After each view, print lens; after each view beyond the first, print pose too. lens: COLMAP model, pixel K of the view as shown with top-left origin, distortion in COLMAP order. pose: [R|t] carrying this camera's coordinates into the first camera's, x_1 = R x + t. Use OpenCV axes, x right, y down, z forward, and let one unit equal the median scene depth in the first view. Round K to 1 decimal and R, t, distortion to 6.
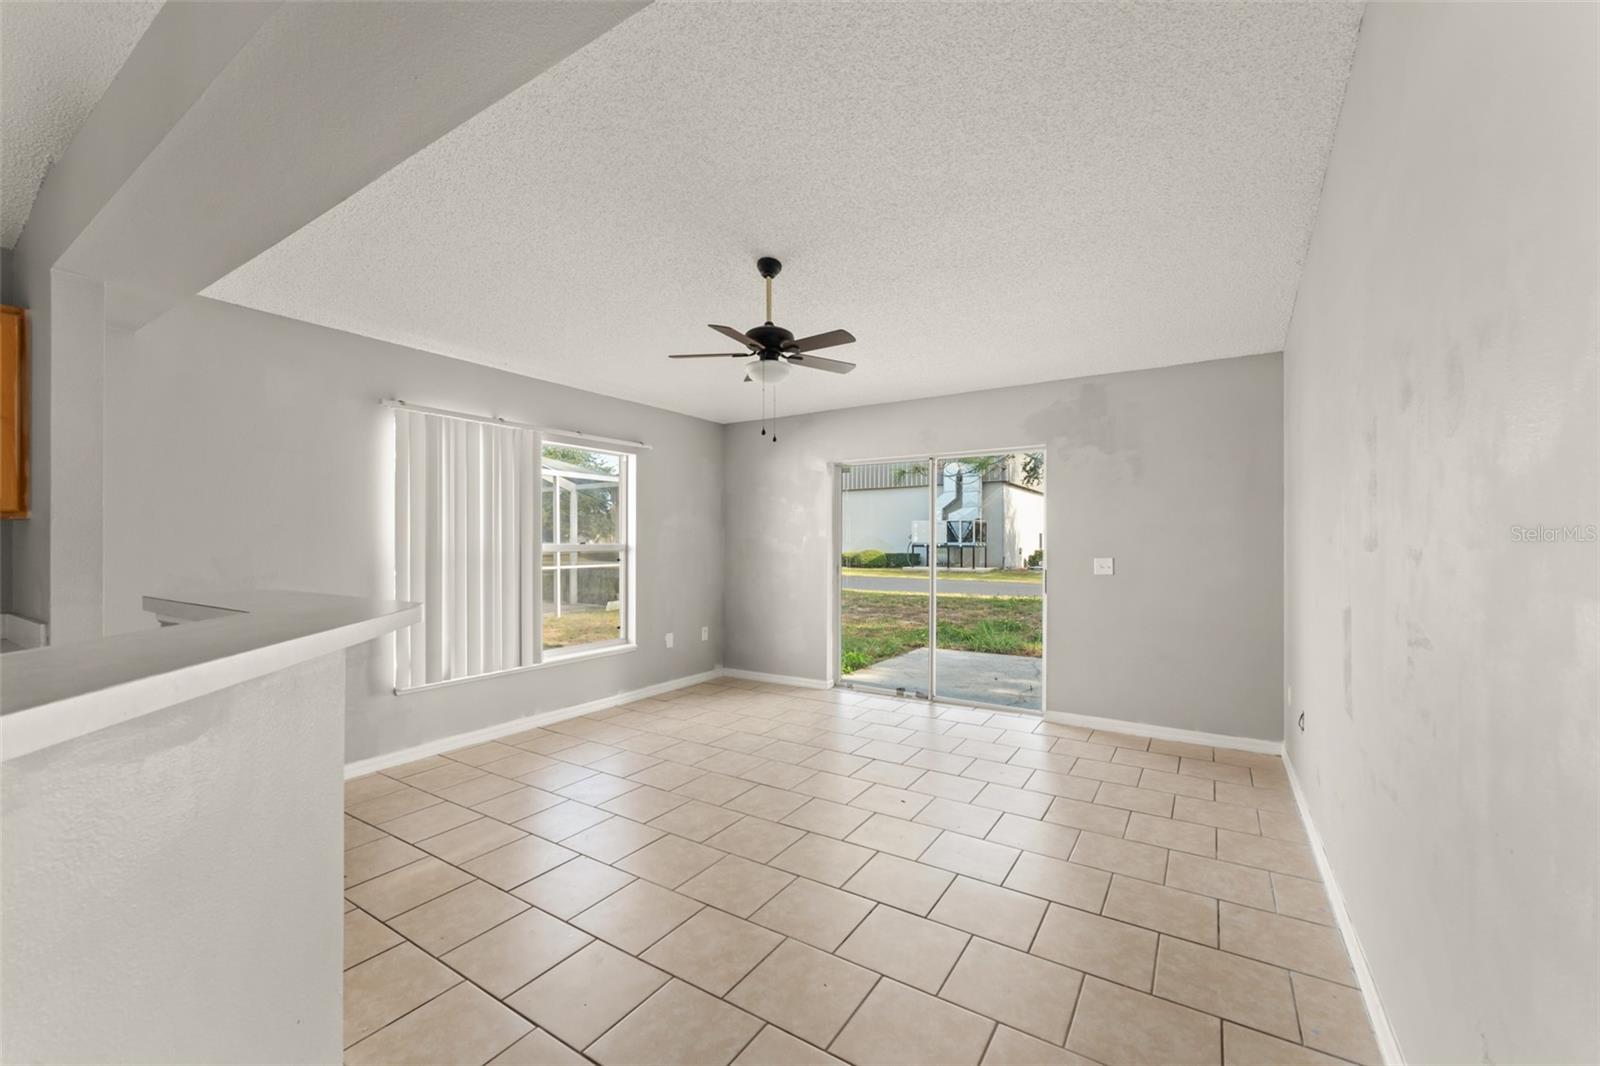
lens RADIAL K [[639.5, 0, 799.1], [0, 639.5, 536.0], [0, 0, 1]] dist [0.002910, 0.000310]
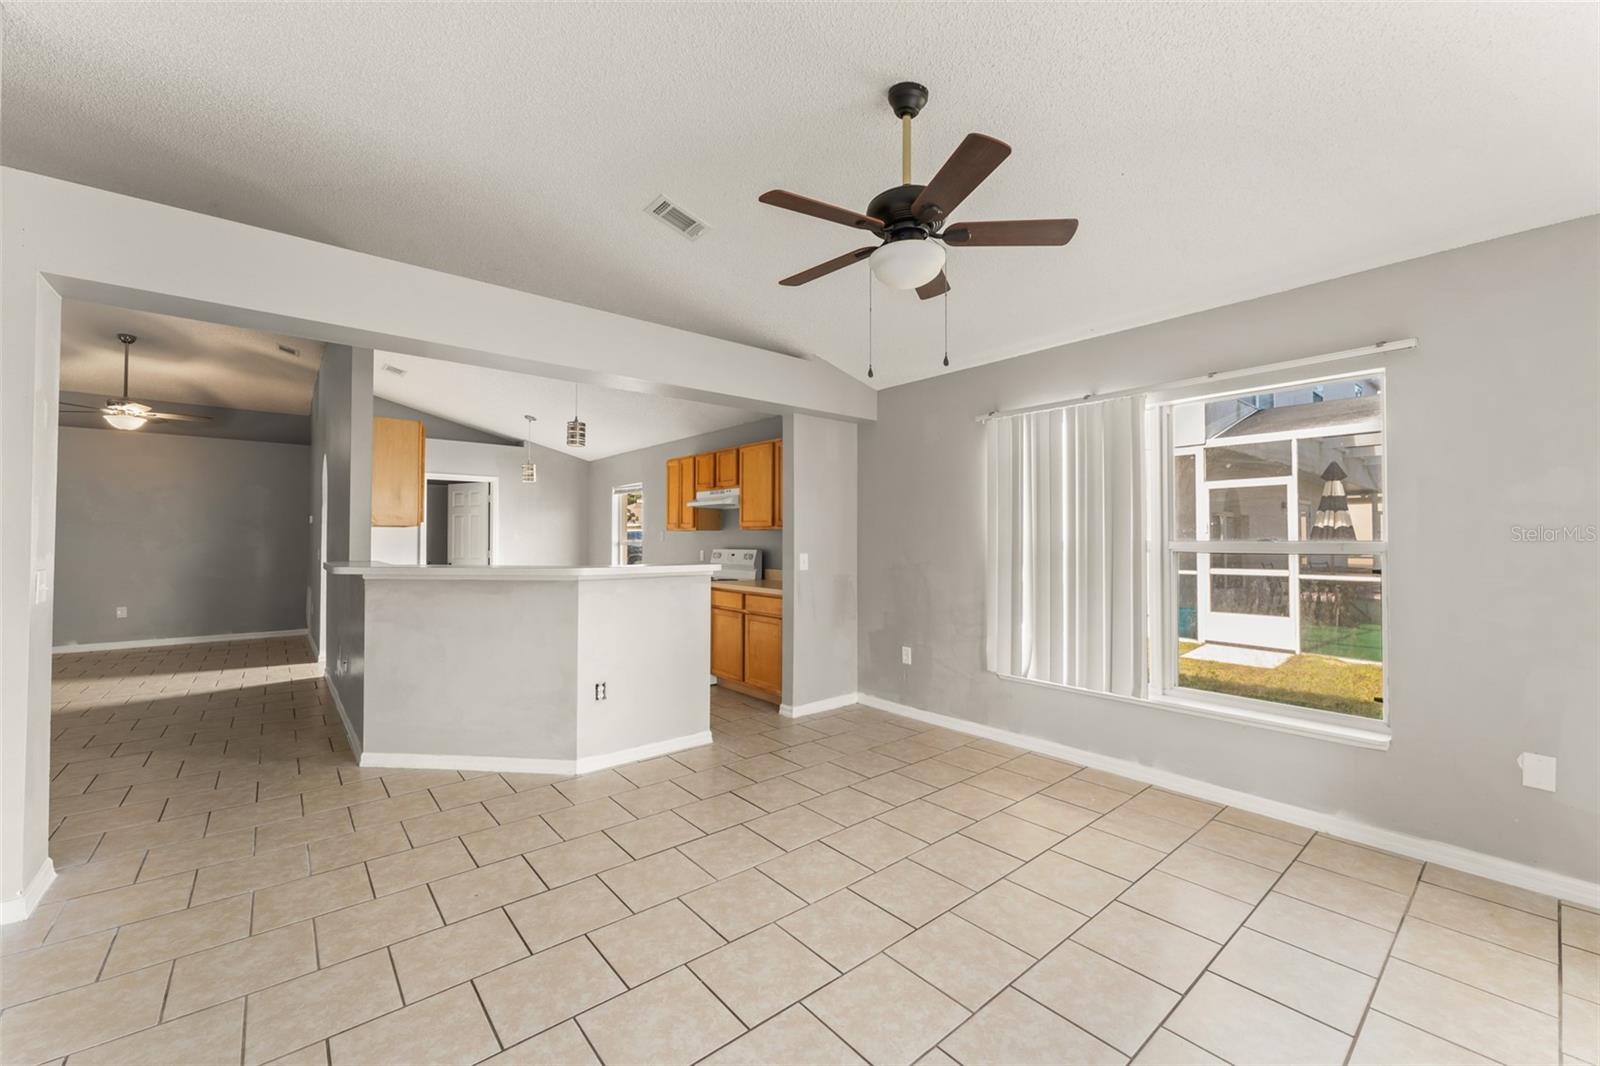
lens RADIAL K [[620.4, 0, 774.6], [0, 620.4, 527.9], [0, 0, 1]] dist [0.000088, 0.000234]
pose [[-0.316379, -0.019568, -0.948431, 0.502976], [0.010353, 0.999656, -0.024079, 0.012904], [0.948576, -0.017437, -0.316067, 0.963070]]
